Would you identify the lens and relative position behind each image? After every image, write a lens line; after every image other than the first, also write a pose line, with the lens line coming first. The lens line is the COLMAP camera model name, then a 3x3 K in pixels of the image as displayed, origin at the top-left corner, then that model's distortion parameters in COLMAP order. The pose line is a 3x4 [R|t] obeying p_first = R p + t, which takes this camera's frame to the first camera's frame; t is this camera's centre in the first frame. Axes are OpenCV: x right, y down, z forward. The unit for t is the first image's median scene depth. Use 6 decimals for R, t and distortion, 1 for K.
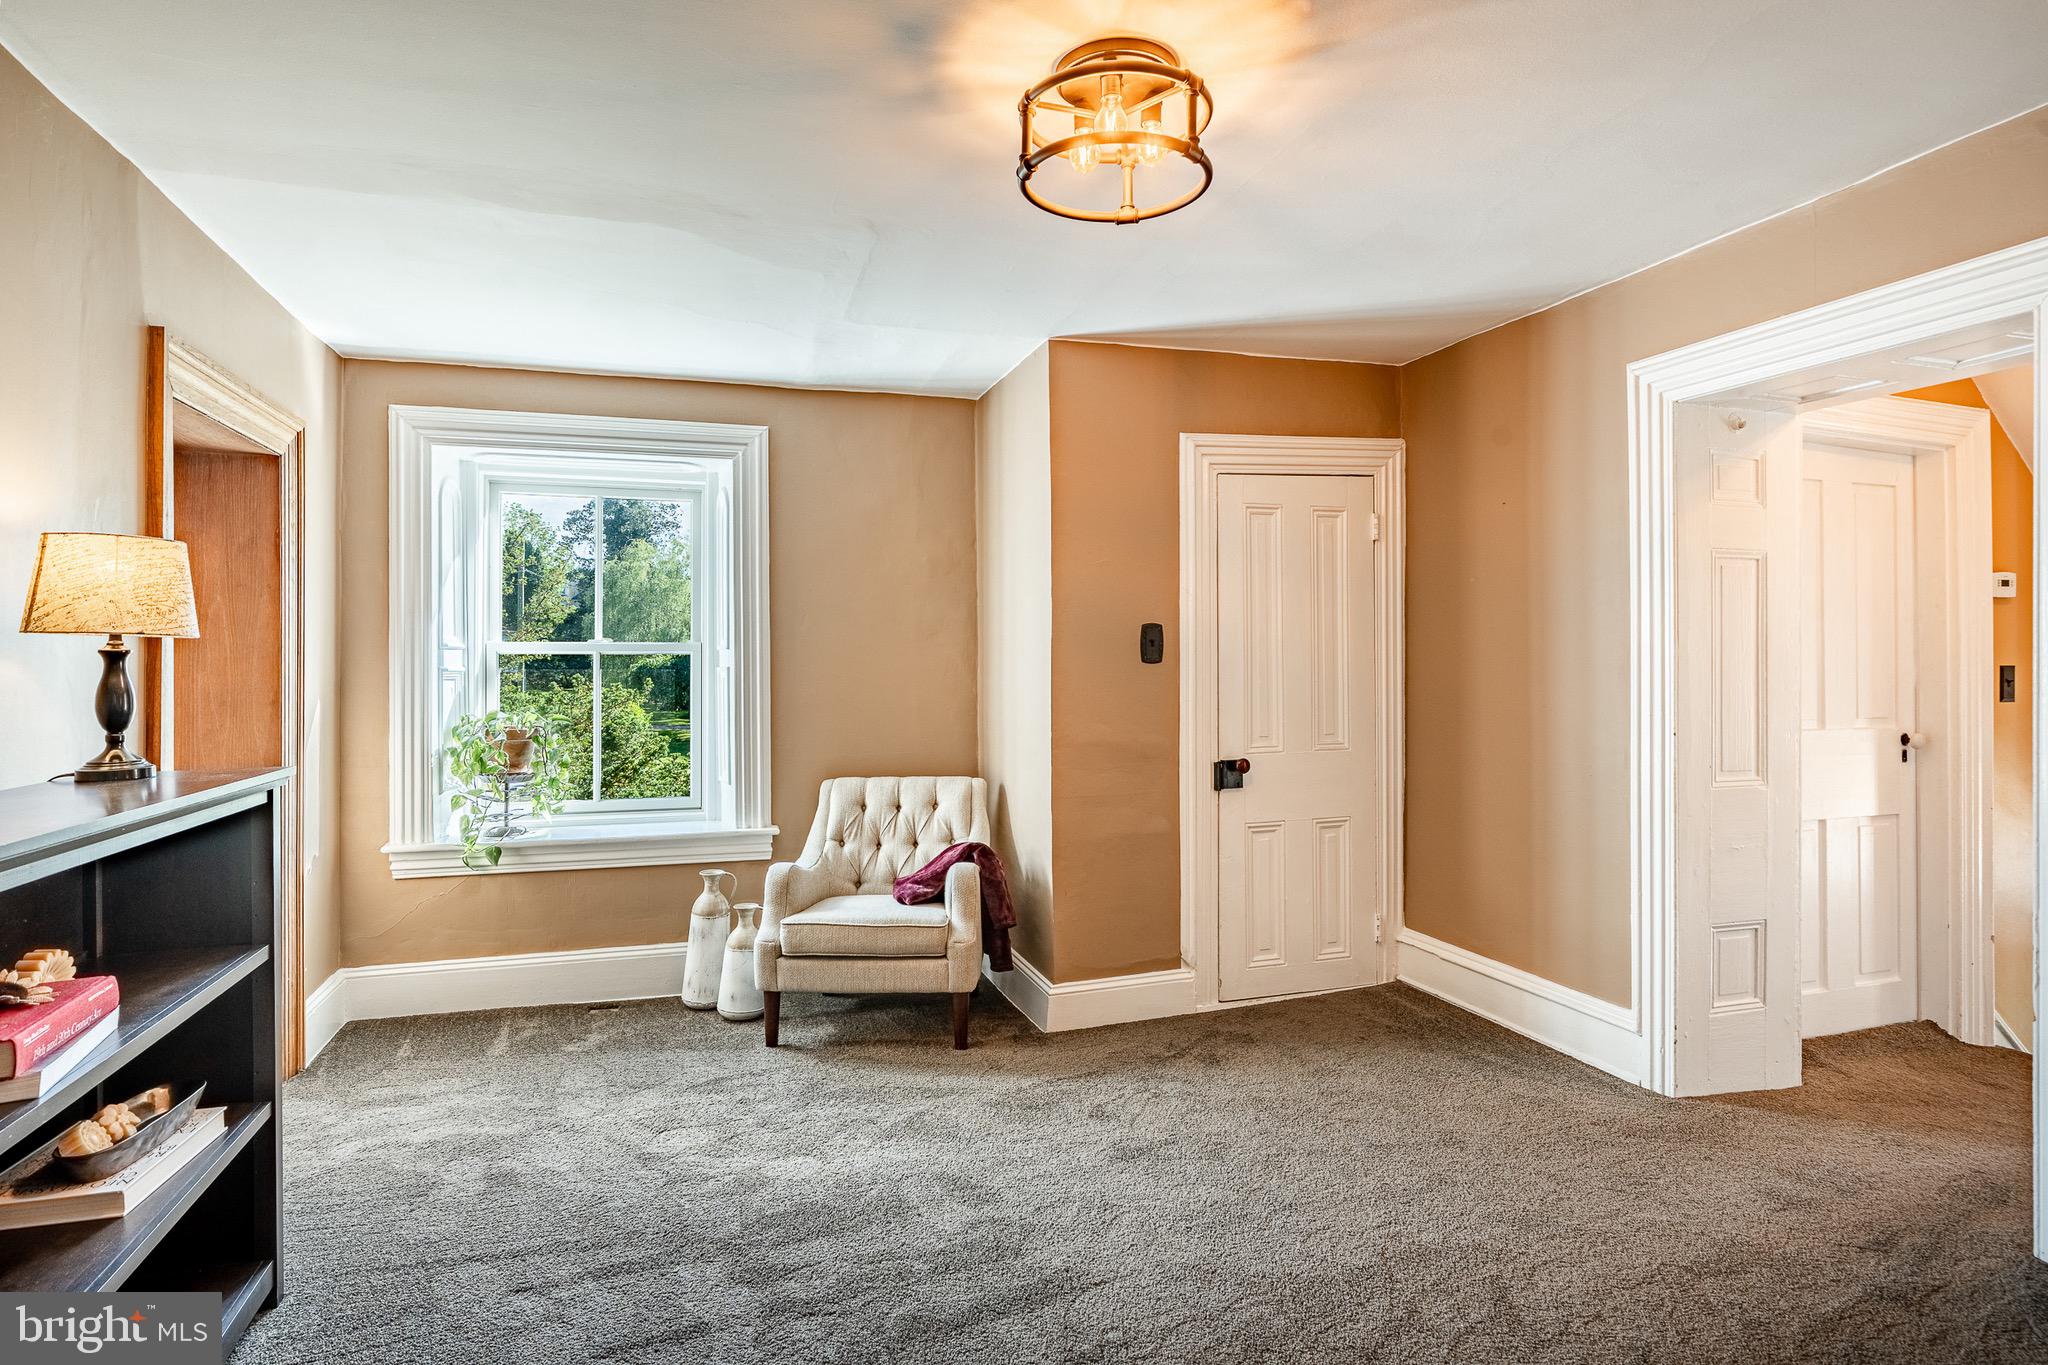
lens RADIAL K [[1021.7, 0, 1022.9], [0, 1021.7, 665.6], [0, 0, 1]] dist [0.000865, 0.000074]
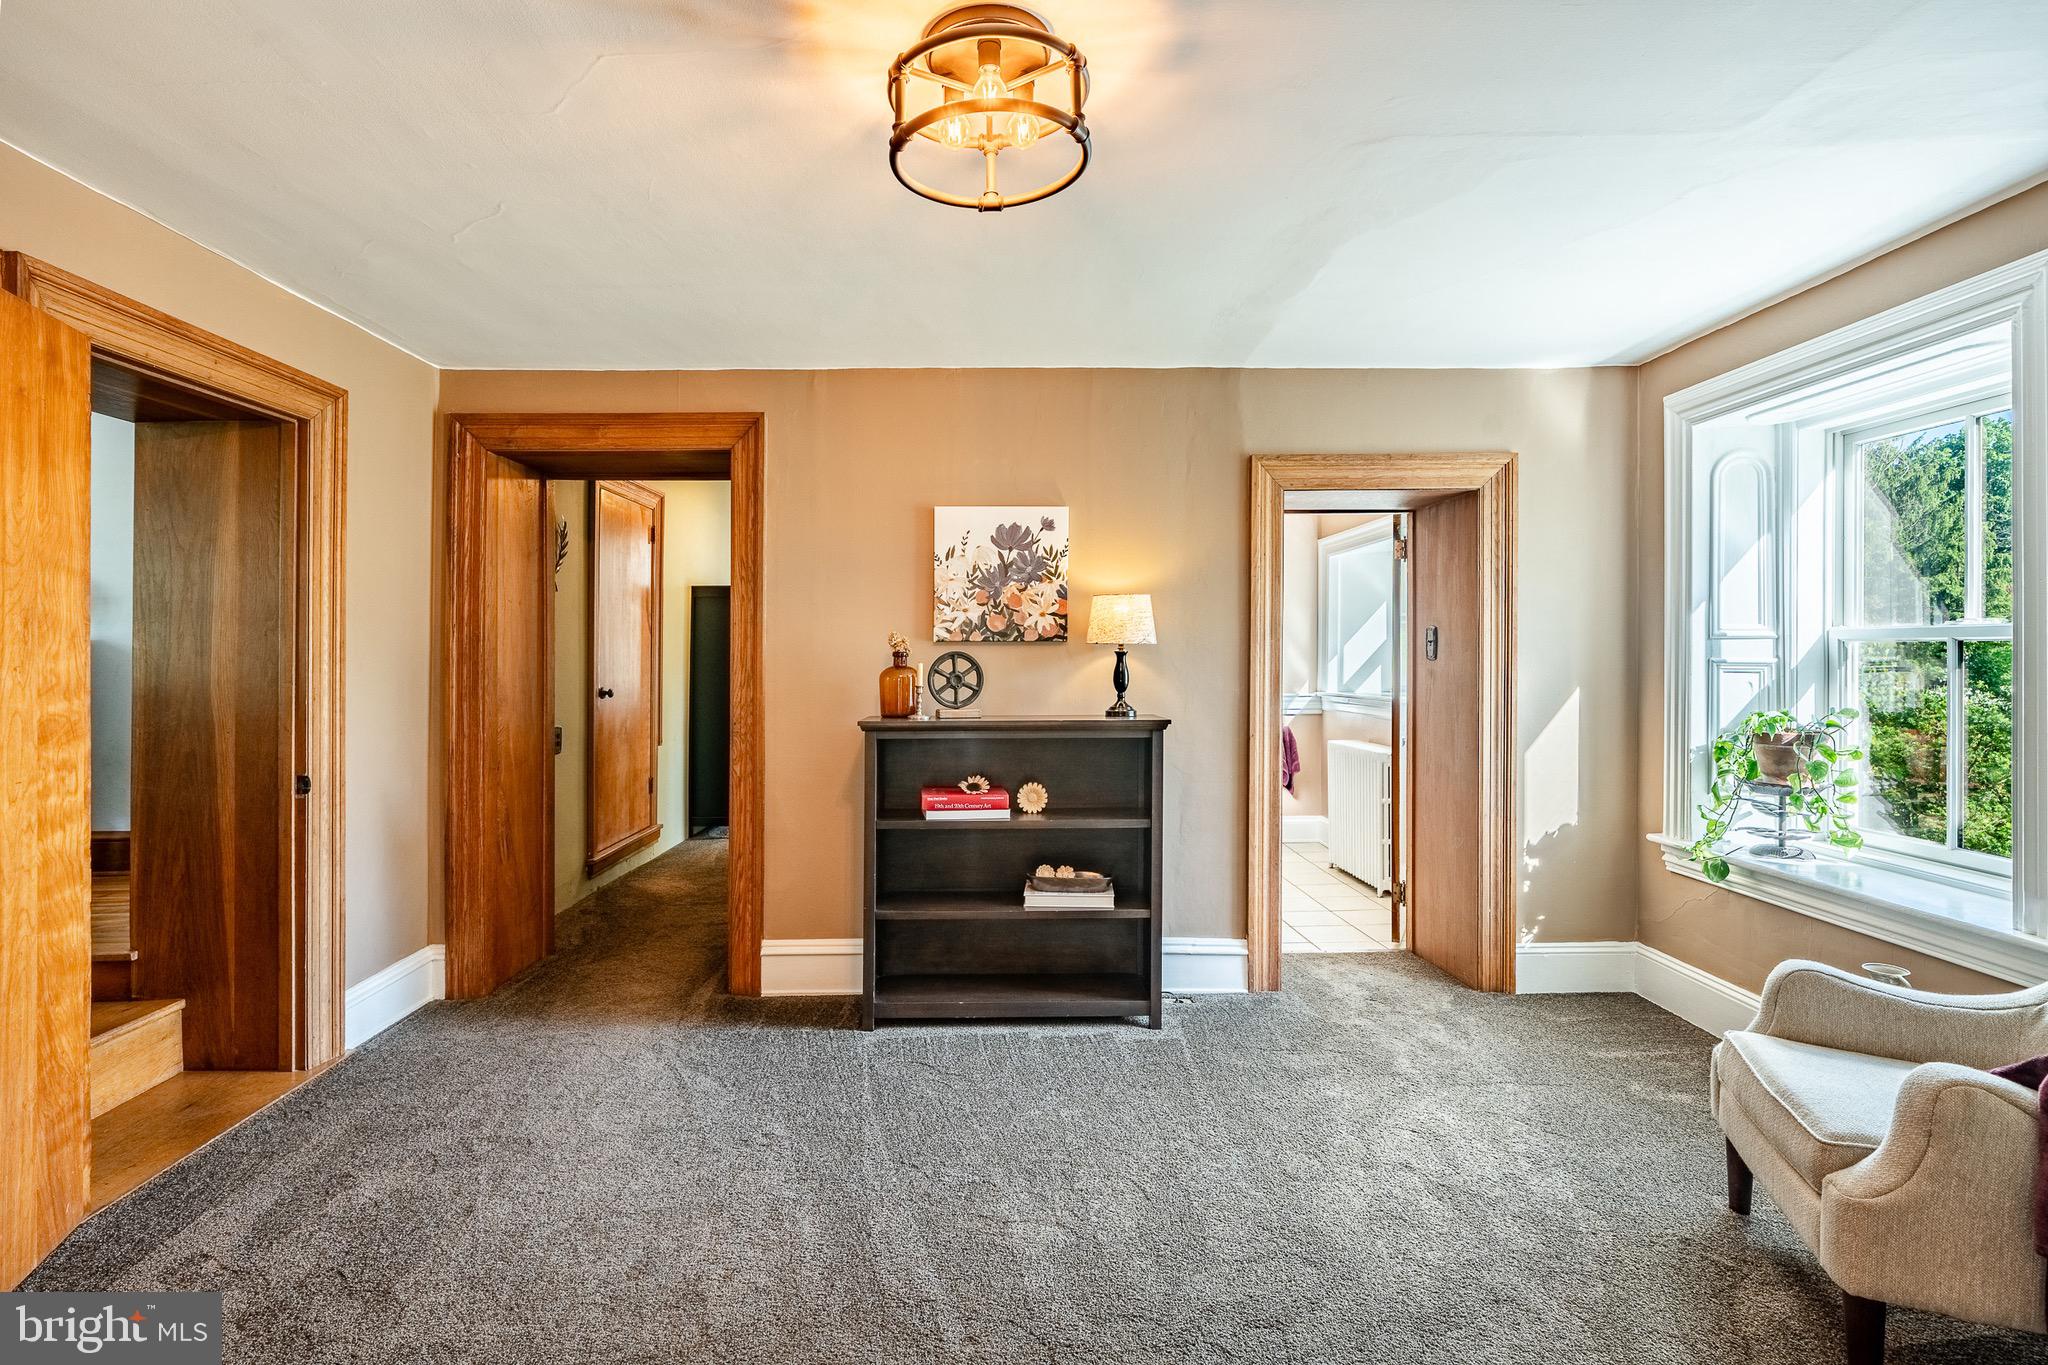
lens RADIAL K [[950.0, 0, 1021.0], [0, 950.0, 673.3], [0, 0, 1]] dist [-0.004102, -0.000315]
pose [[-0.300122, 0.012314, -0.953821, 0.491458], [0.002670, 0.999924, 0.012069, 0.002776], [0.953897, 0.001075, -0.300132, 0.723339]]
